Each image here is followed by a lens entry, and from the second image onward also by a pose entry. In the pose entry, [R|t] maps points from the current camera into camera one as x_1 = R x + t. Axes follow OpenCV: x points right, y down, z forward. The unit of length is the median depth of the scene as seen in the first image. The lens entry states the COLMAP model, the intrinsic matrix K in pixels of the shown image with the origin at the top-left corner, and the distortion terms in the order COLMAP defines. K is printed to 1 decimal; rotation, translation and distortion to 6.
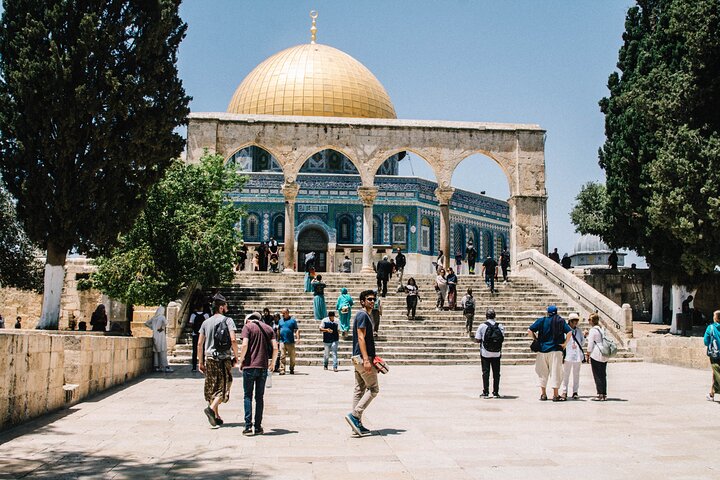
lens RADIAL K [[896.6, 0, 361.7], [0, 896.6, 218.5], [0, 0, 1]] dist [0.177600, 0.029021]
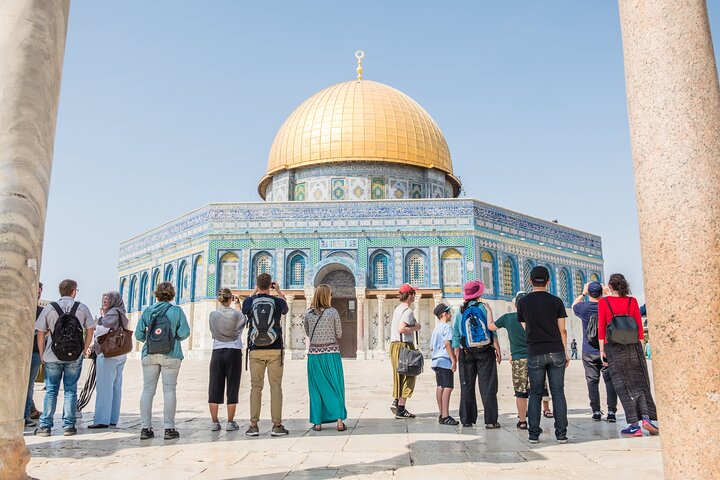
lens RADIAL K [[554.1, 0, 360.0], [0, 554.1, 240.0], [0, 0, 1]] dist [-0.000534, 0.000042]
pose [[0.987873, -0.042383, -0.149365, 0.064528], [0.032795, 0.997275, -0.066081, 0.032106], [0.151759, 0.060382, 0.986571, 0.925967]]
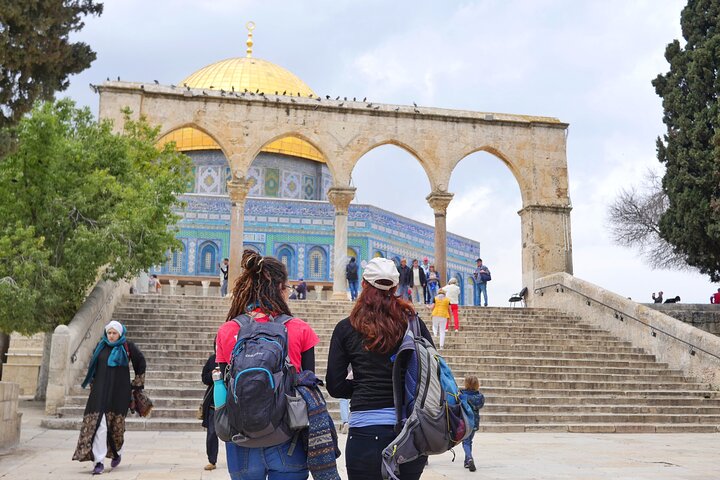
lens RADIAL K [[896.6, 0, 361.7], [0, 896.6, 218.5], [0, 0, 1]] dist [0.177600, 0.029021]
pose [[0.995499, 0.026395, 0.091019, -0.044235], [-0.021046, 0.998022, -0.059237, 0.034741], [-0.092403, 0.057055, 0.994086, 0.240144]]
